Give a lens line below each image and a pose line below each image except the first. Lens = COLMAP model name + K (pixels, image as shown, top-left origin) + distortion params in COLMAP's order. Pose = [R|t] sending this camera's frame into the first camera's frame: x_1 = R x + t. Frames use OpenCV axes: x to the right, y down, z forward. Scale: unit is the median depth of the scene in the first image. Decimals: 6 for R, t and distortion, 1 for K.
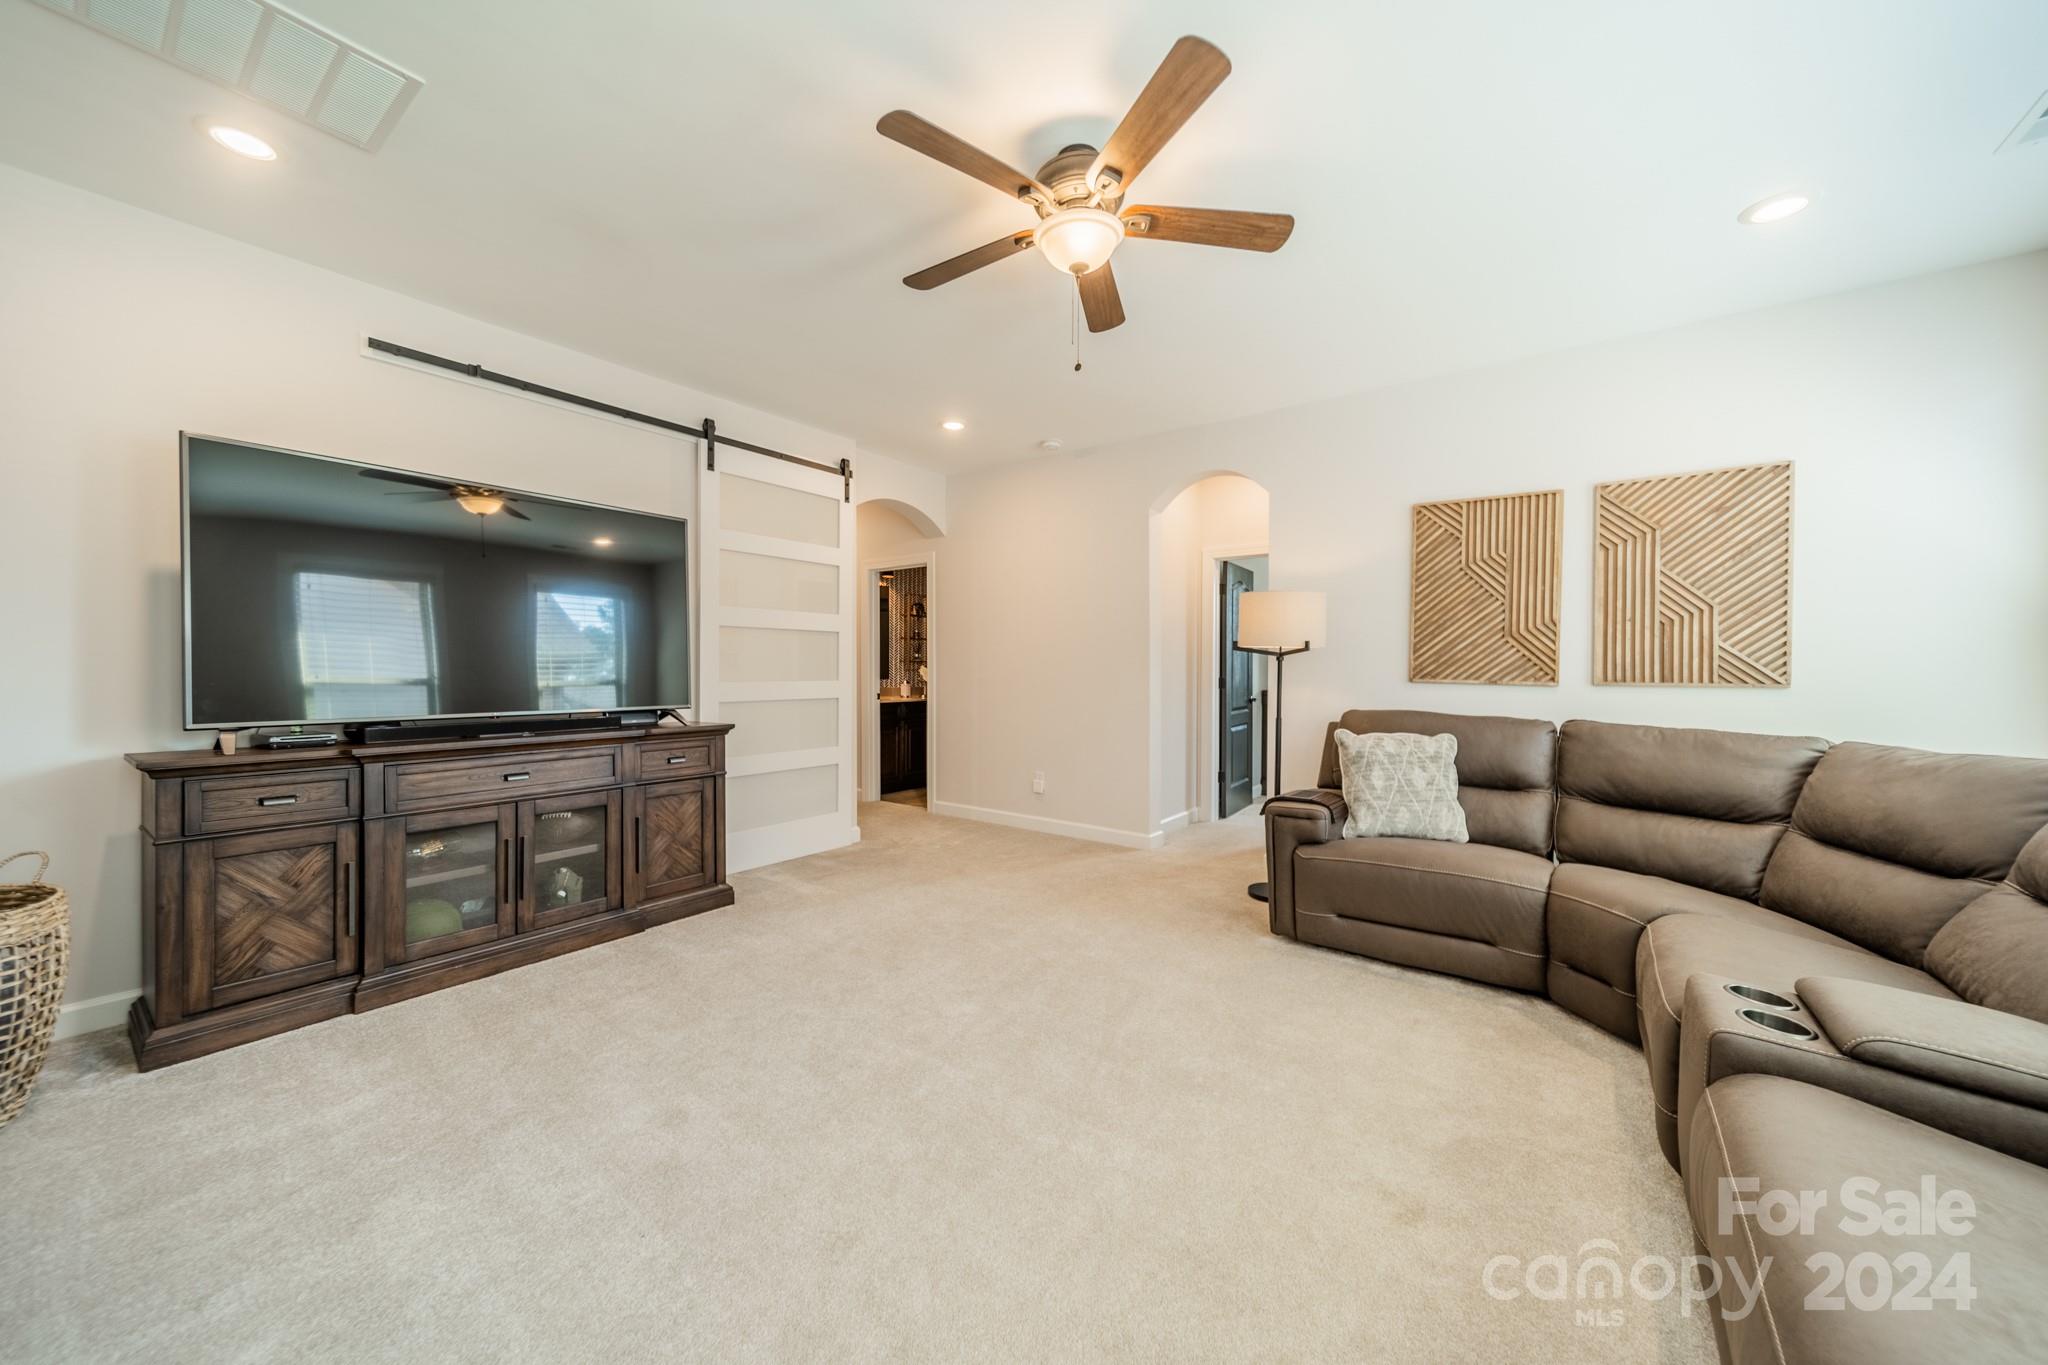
lens RADIAL K [[728.3, 0, 1024.0], [0, 728.3, 674.6], [0, 0, 1]] dist [0.005905, -0.000173]
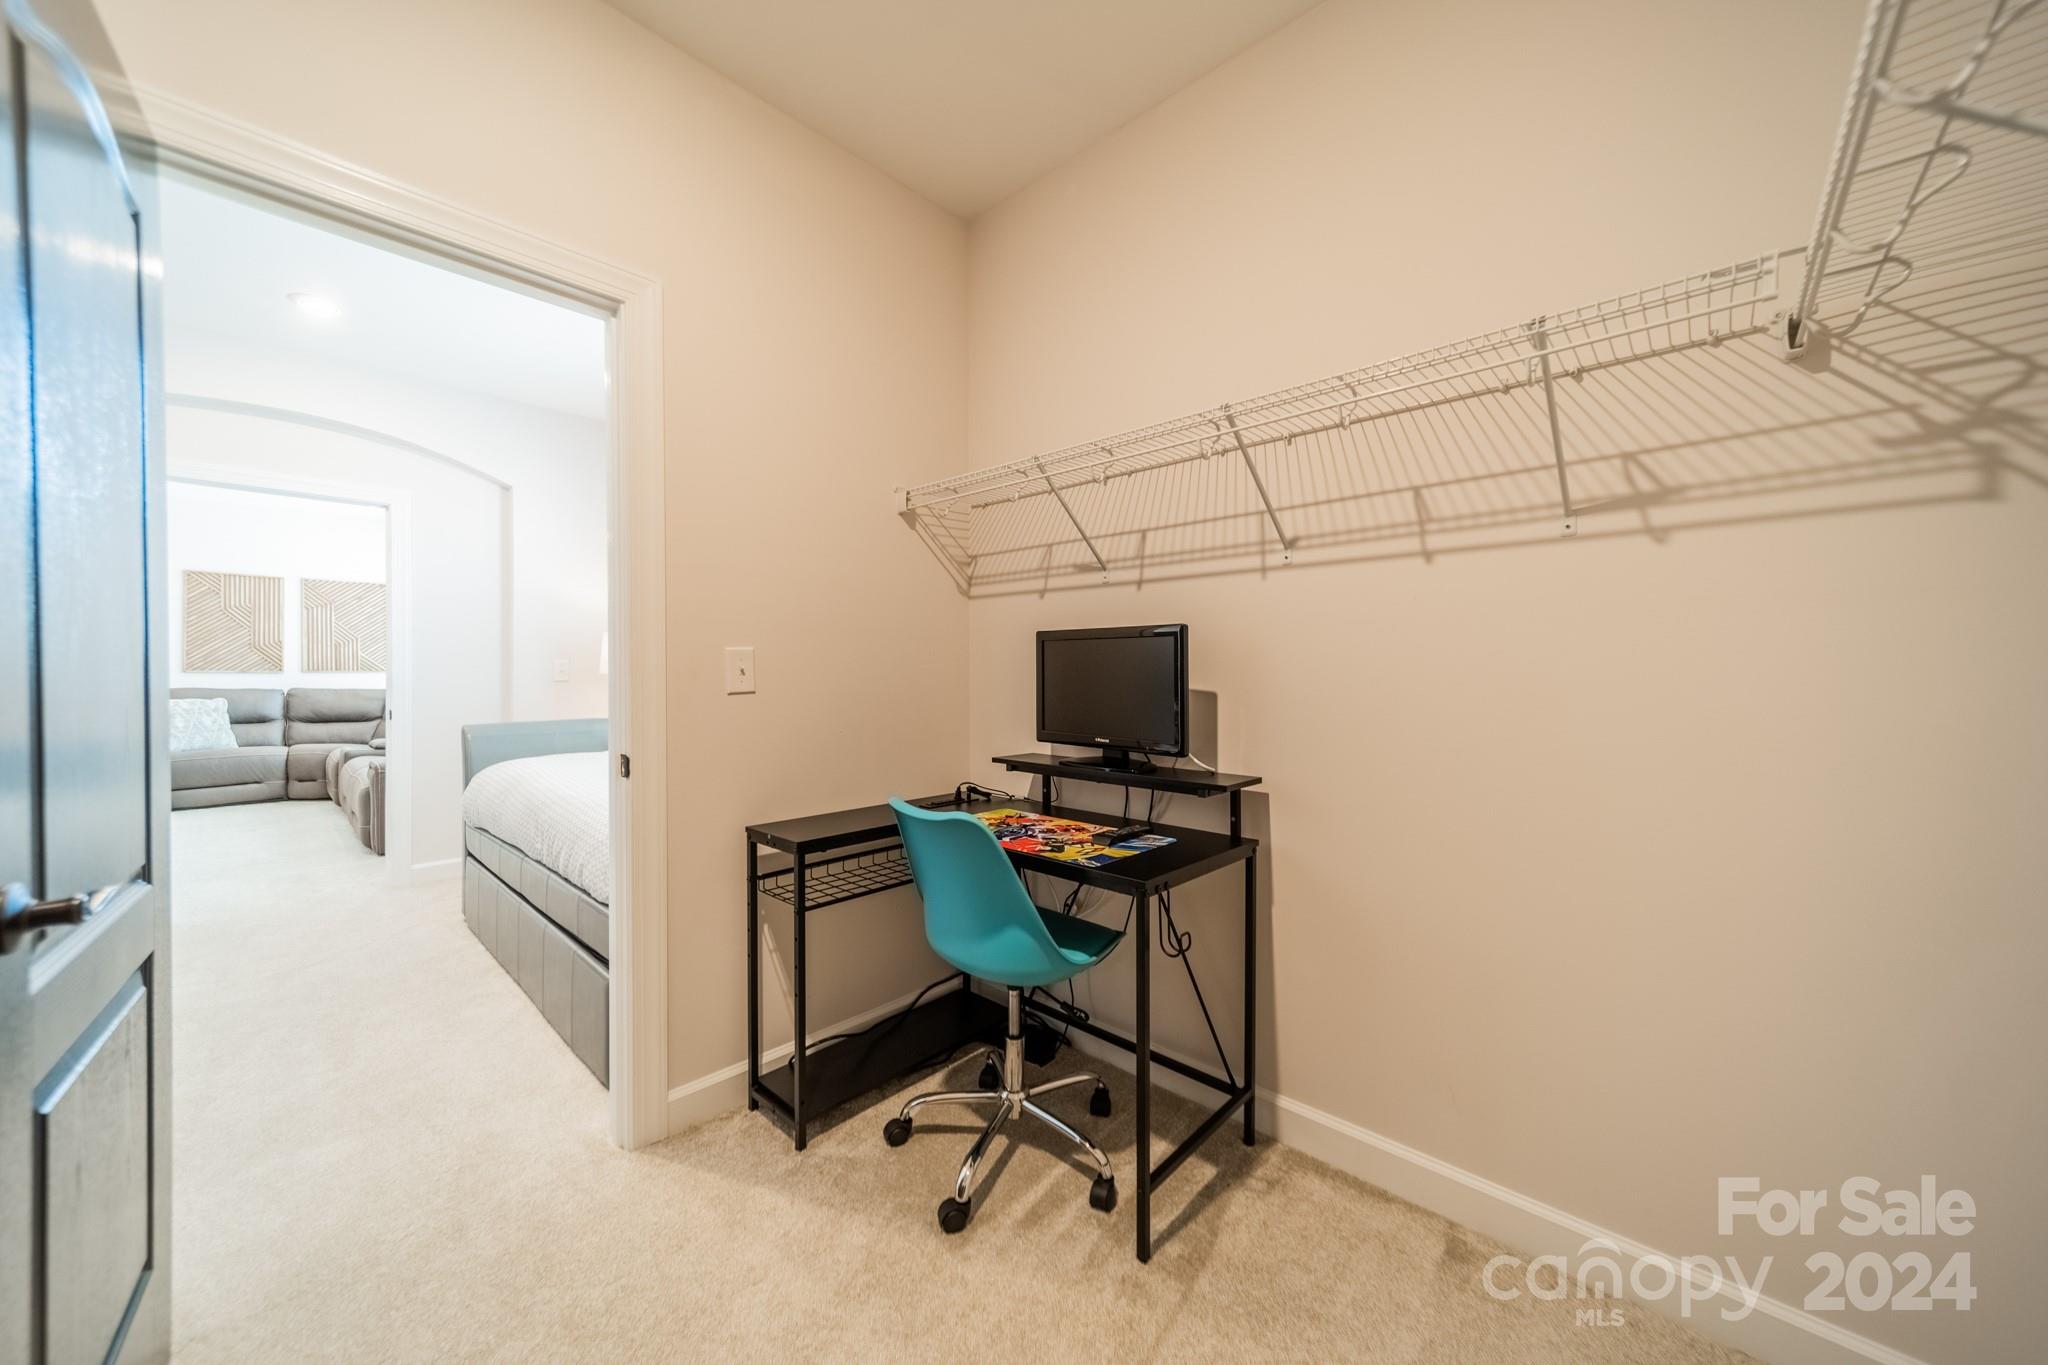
lens RADIAL K [[728.3, 0, 1024.0], [0, 728.3, 674.6], [0, 0, 1]] dist [0.005905, -0.000173]
pose [[0.108716, -0.009011, 0.994032, -1.189556], [0.010080, 0.999917, 0.007962, 0.026828], [-0.994022, 0.009154, 0.108798, -1.411319]]
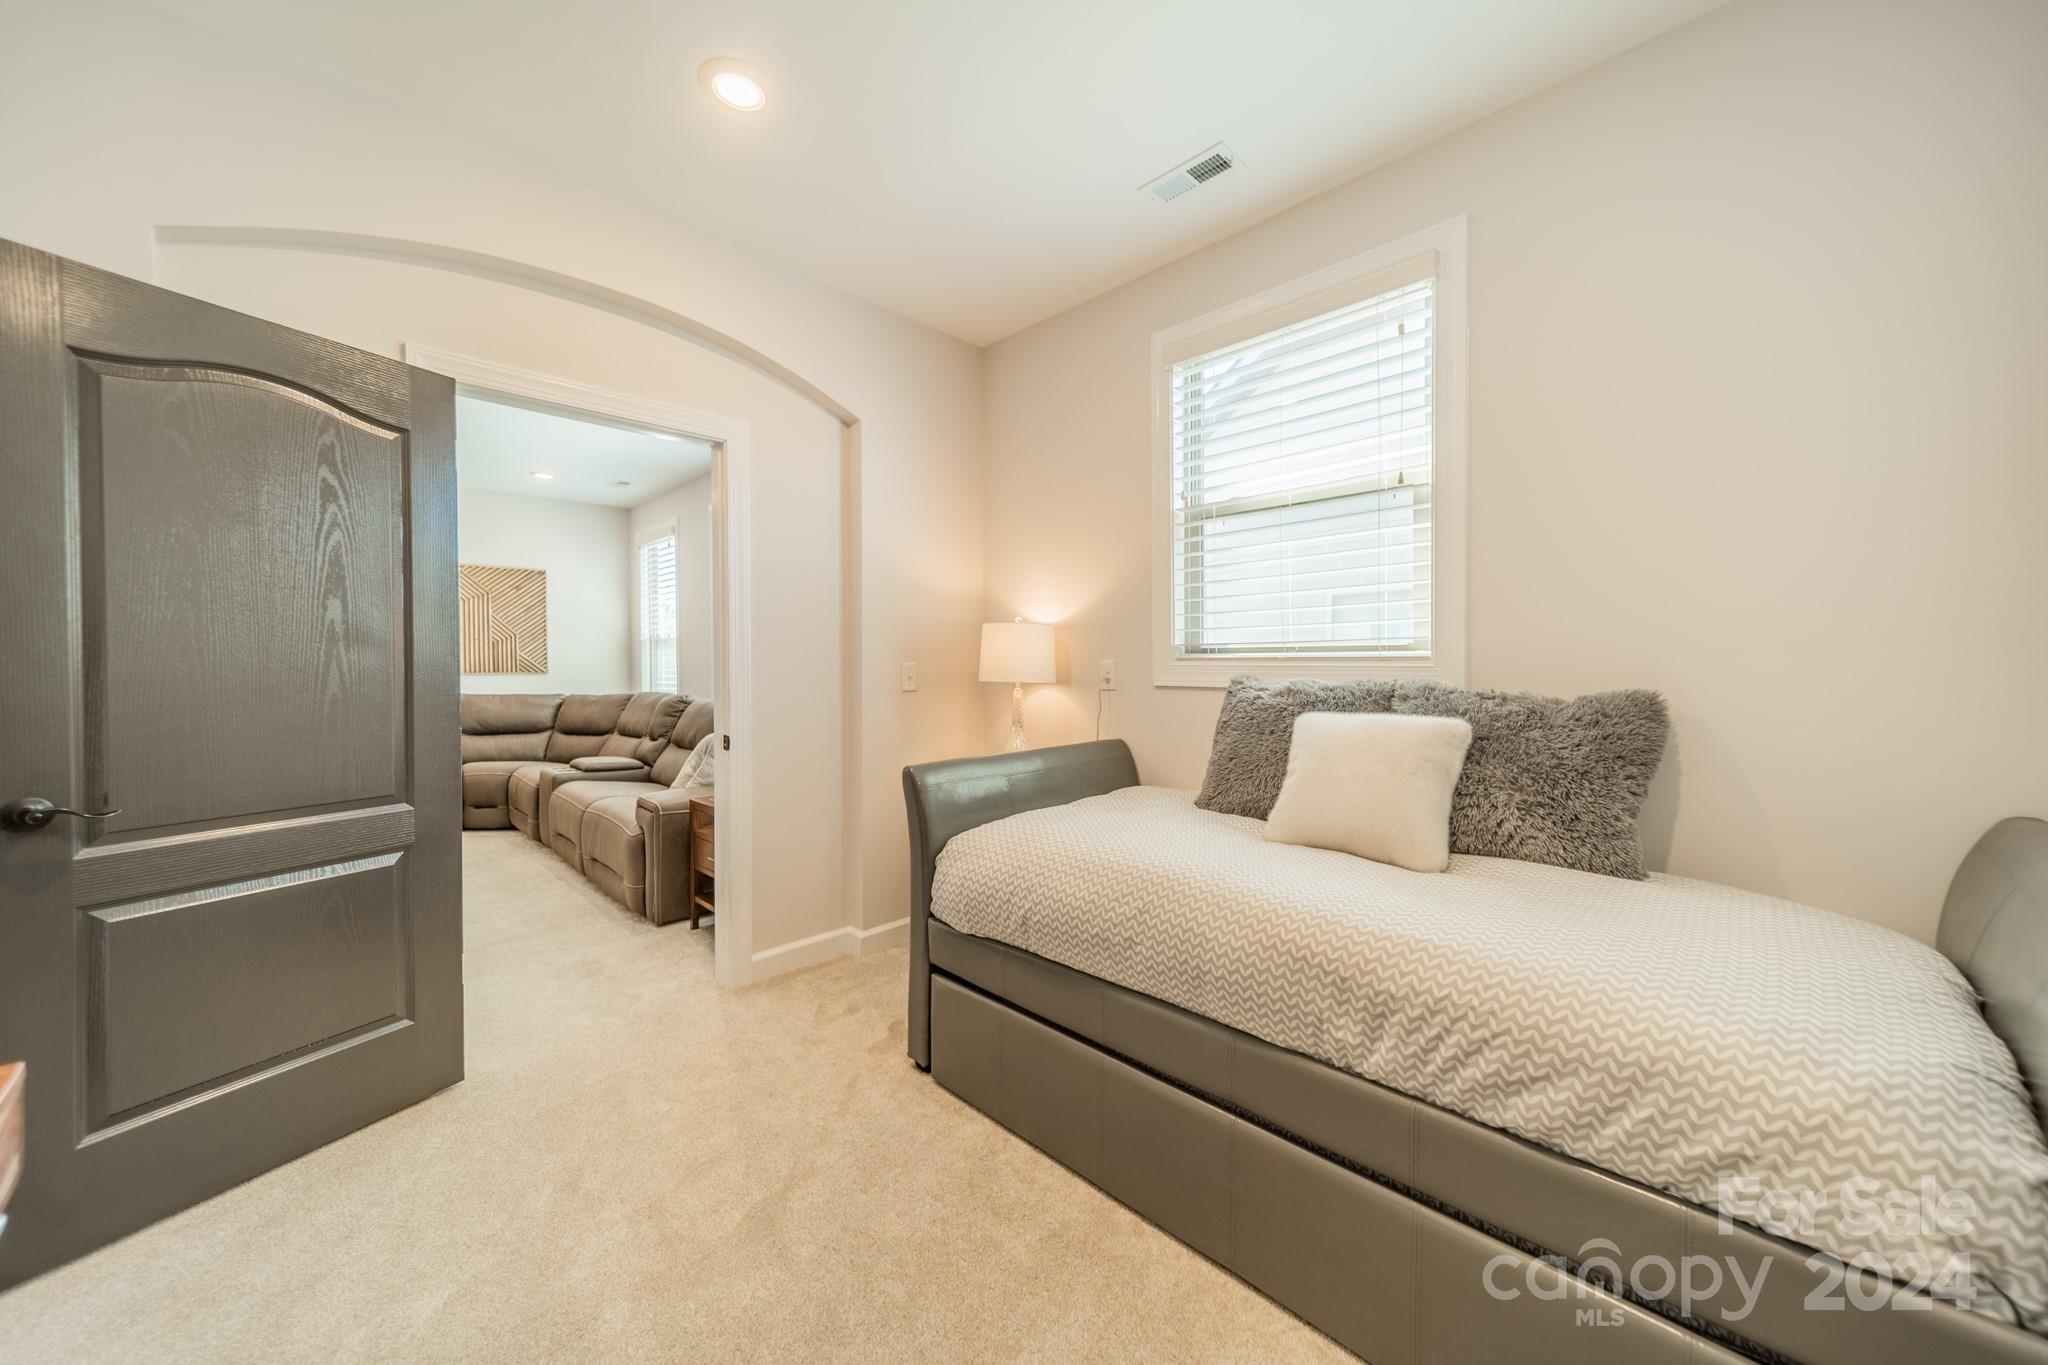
lens RADIAL K [[728.3, 0, 1024.0], [0, 728.3, 674.6], [0, 0, 1]] dist [0.005905, -0.000173]
pose [[0.137168, -0.016576, 0.990409, -0.881679], [0.013448, 0.999799, 0.014871, 0.005667], [-0.990457, 0.011279, 0.137363, -0.679791]]
